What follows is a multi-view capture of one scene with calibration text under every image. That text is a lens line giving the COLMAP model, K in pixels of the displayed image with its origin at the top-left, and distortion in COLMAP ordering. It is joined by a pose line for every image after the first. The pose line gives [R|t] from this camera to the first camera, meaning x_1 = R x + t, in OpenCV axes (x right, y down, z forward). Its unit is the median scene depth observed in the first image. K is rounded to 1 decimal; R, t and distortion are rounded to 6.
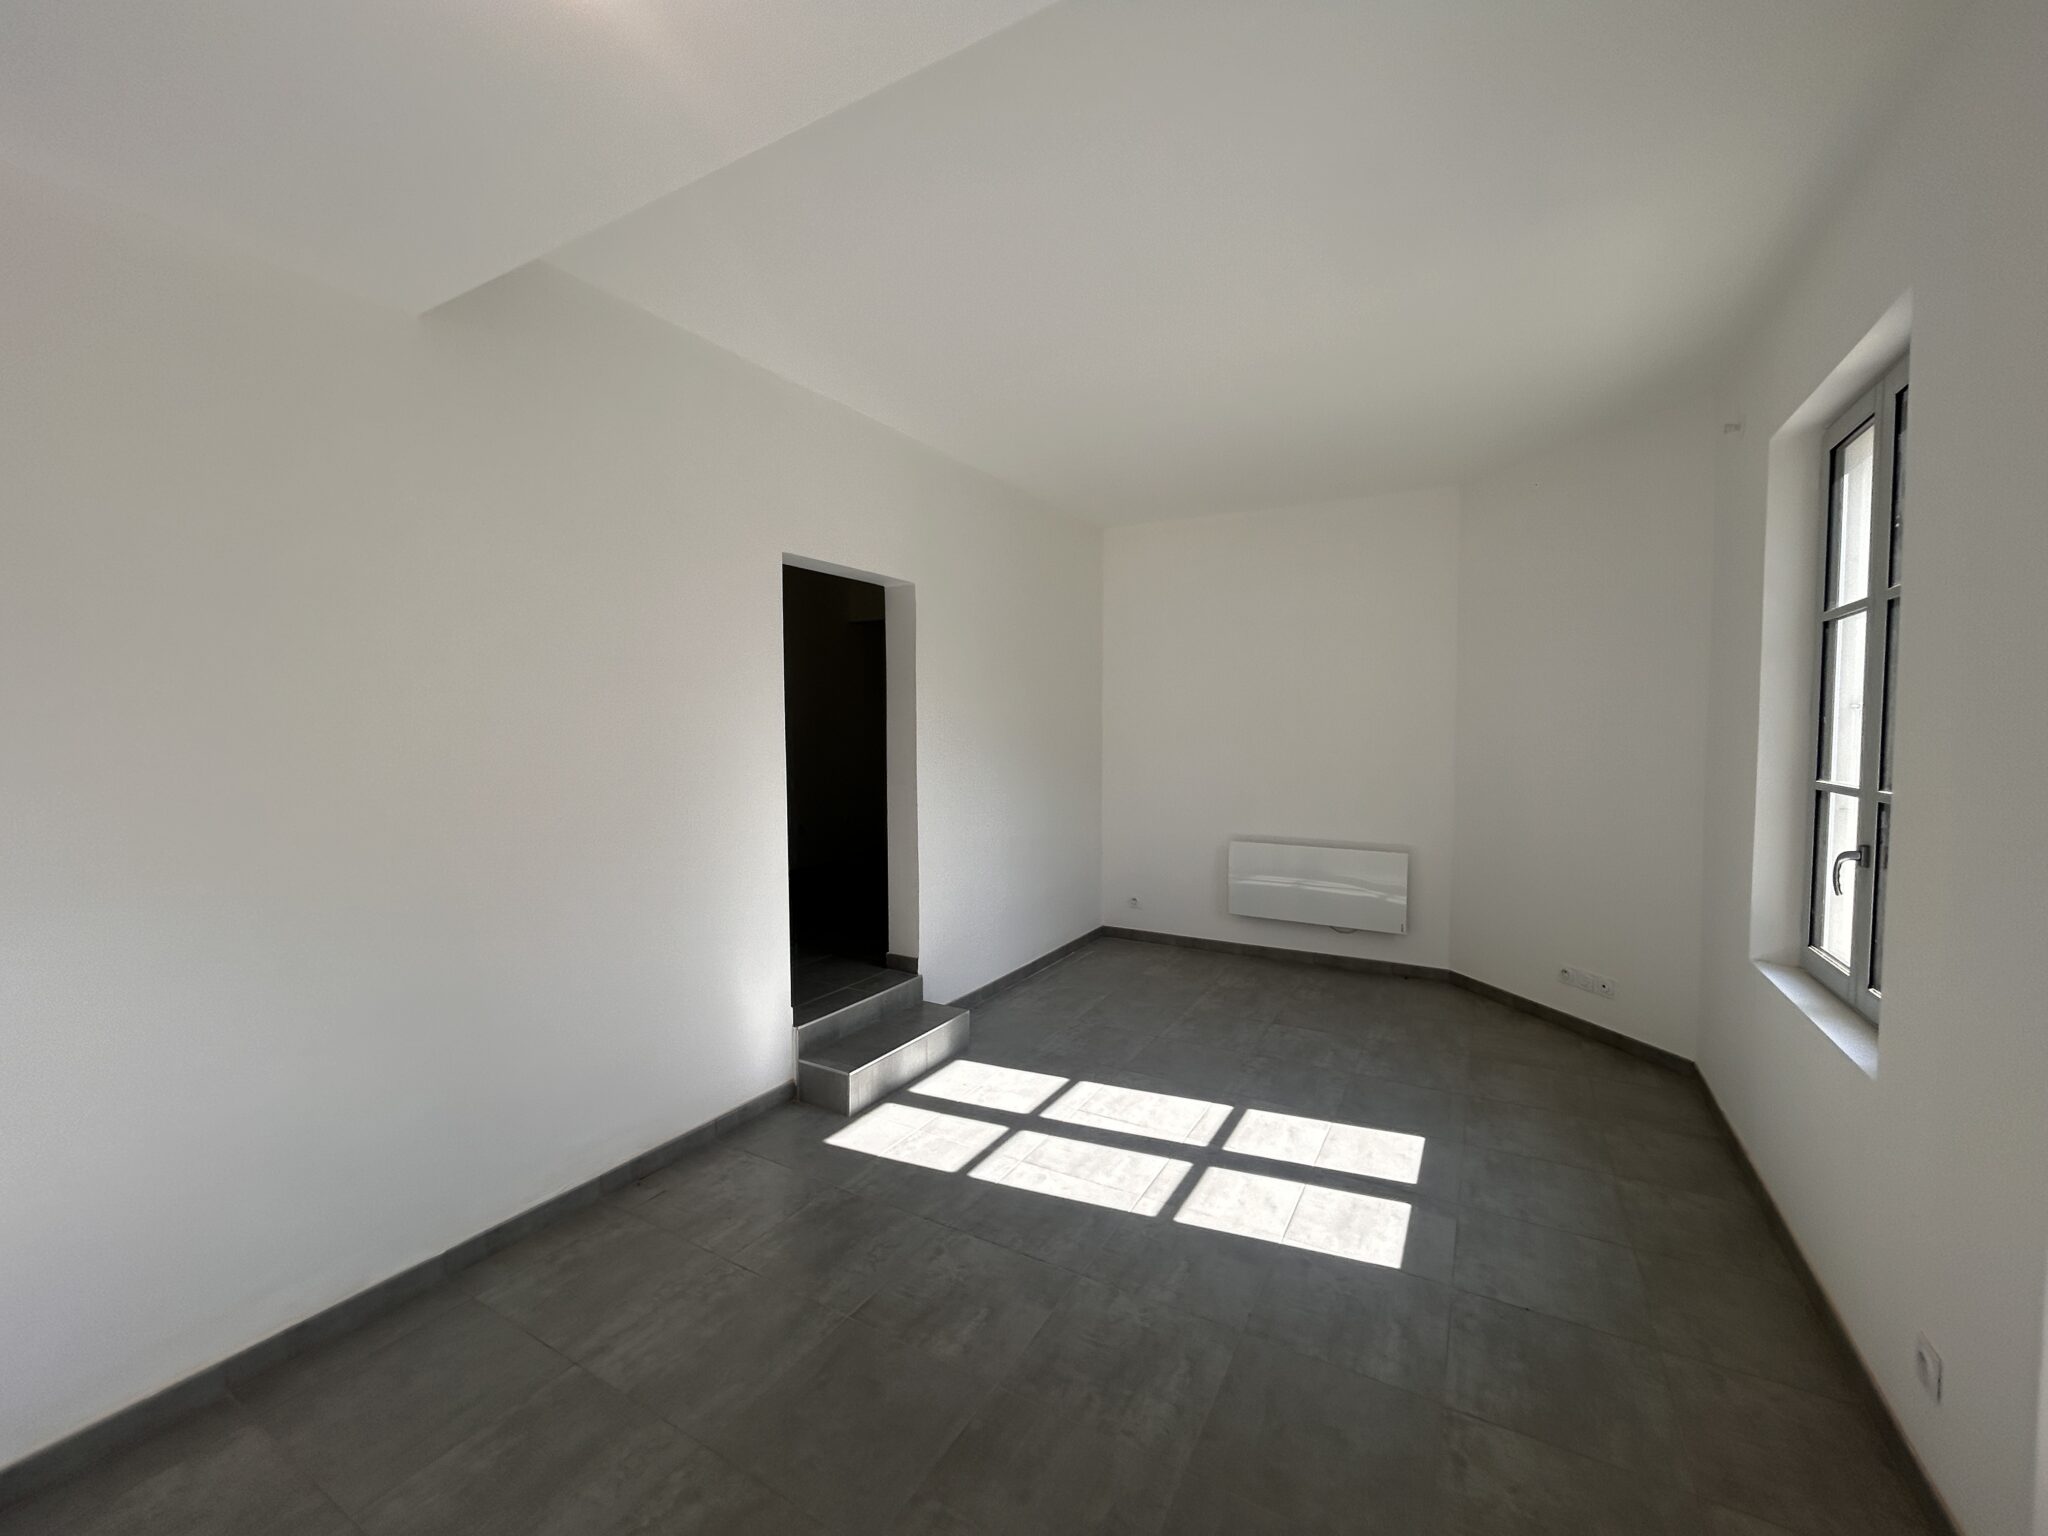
lens RADIAL K [[837.0, 0, 1016.6], [0, 837.0, 767.6], [0, 0, 1]] dist [0.004559, 0.001130]
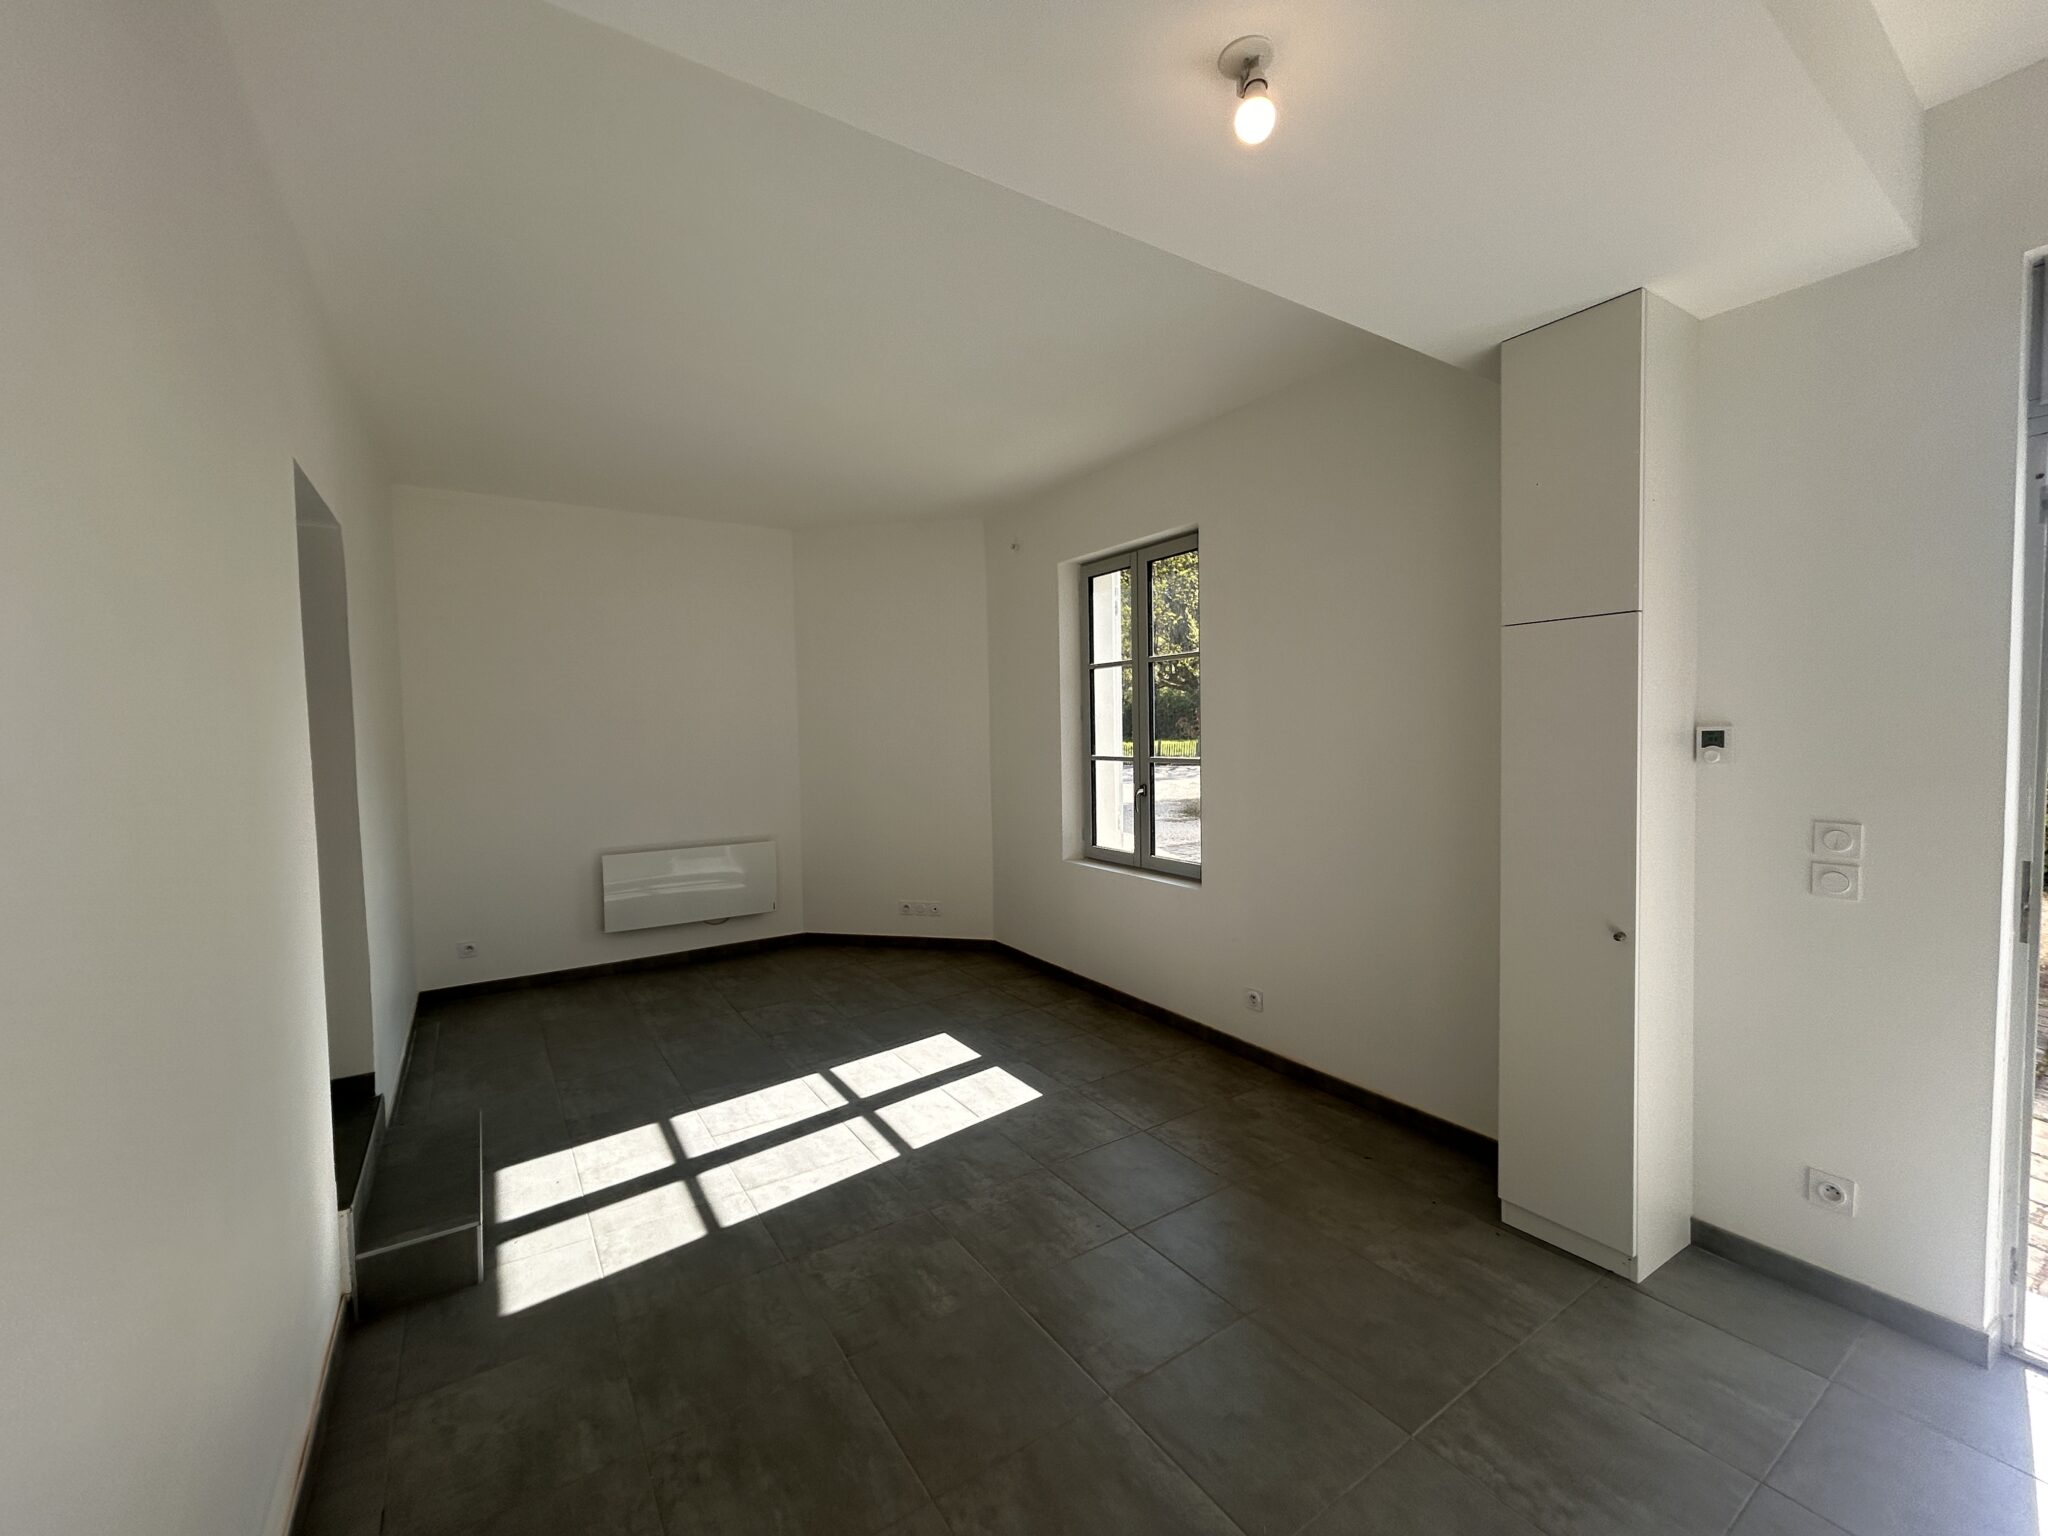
lens RADIAL K [[837.0, 0, 1018.0], [0, 837.0, 767.7], [0, 0, 1]] dist [0.004559, 0.001130]
pose [[0.456492, -0.049748, 0.888336, -0.638186], [0.061262, 0.997823, 0.024399, -0.010448], [-0.887616, 0.043283, 0.458546, 0.259441]]
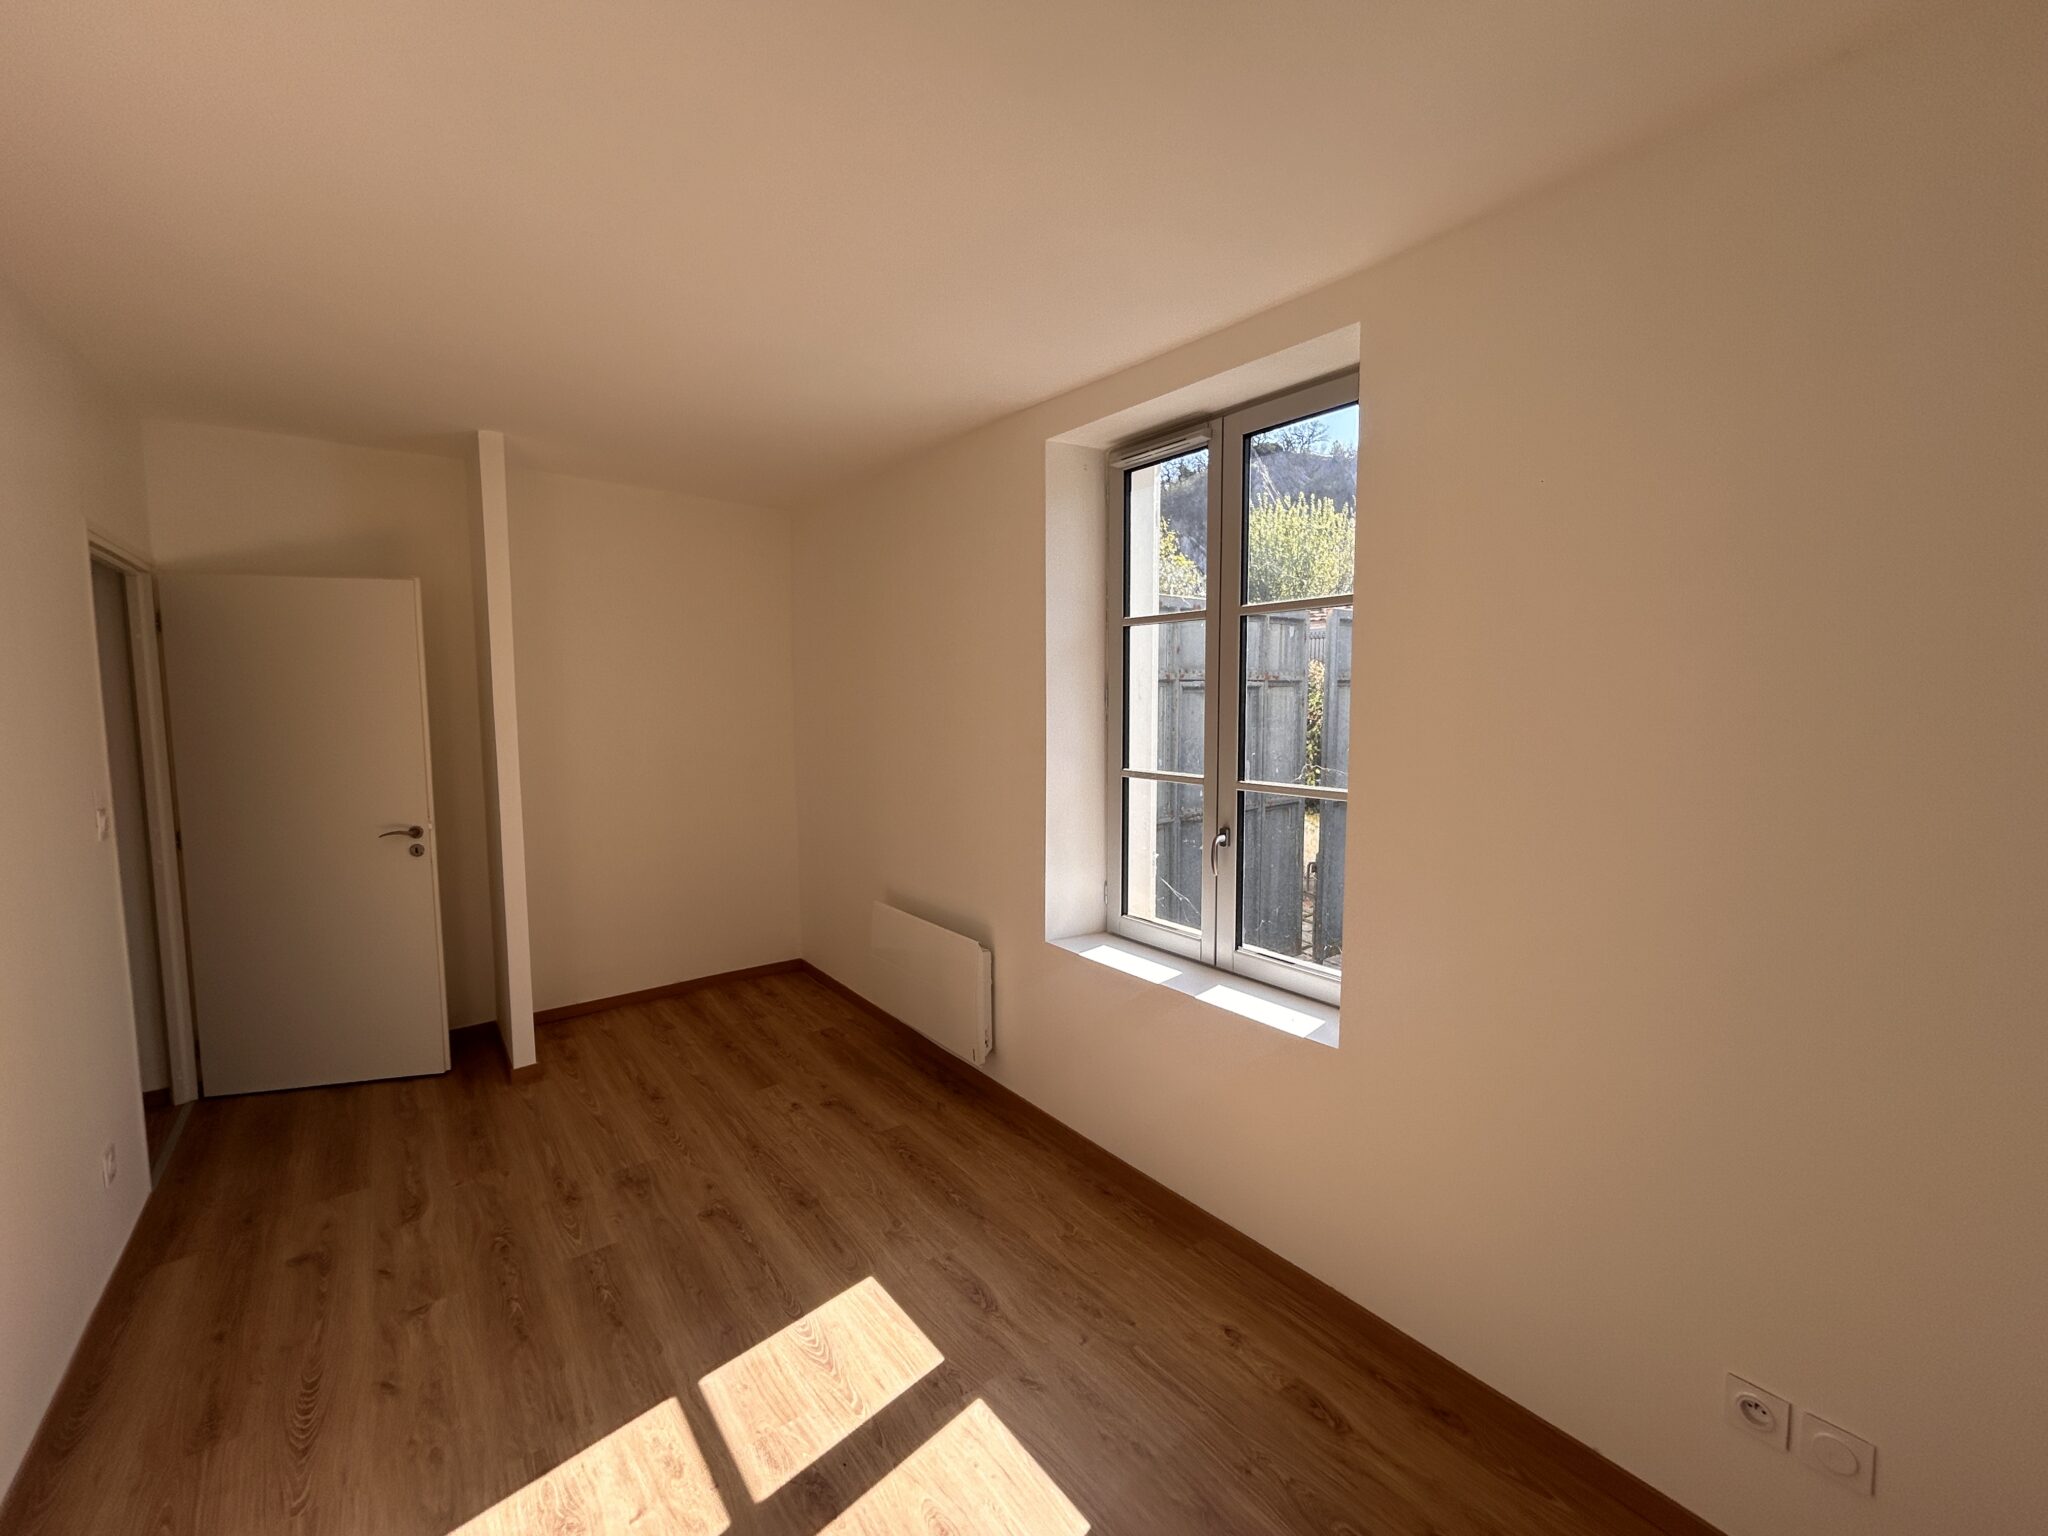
lens RADIAL K [[837.0, 0, 1025.1], [0, 837.0, 775.0], [0, 0, 1]] dist [0.004559, 0.001130]
pose [[0.378999, -0.089111, 0.921096, -0.124511], [0.048165, 0.995903, 0.076530, -0.057302], [-0.924143, 0.015360, 0.381739, 0.577793]]
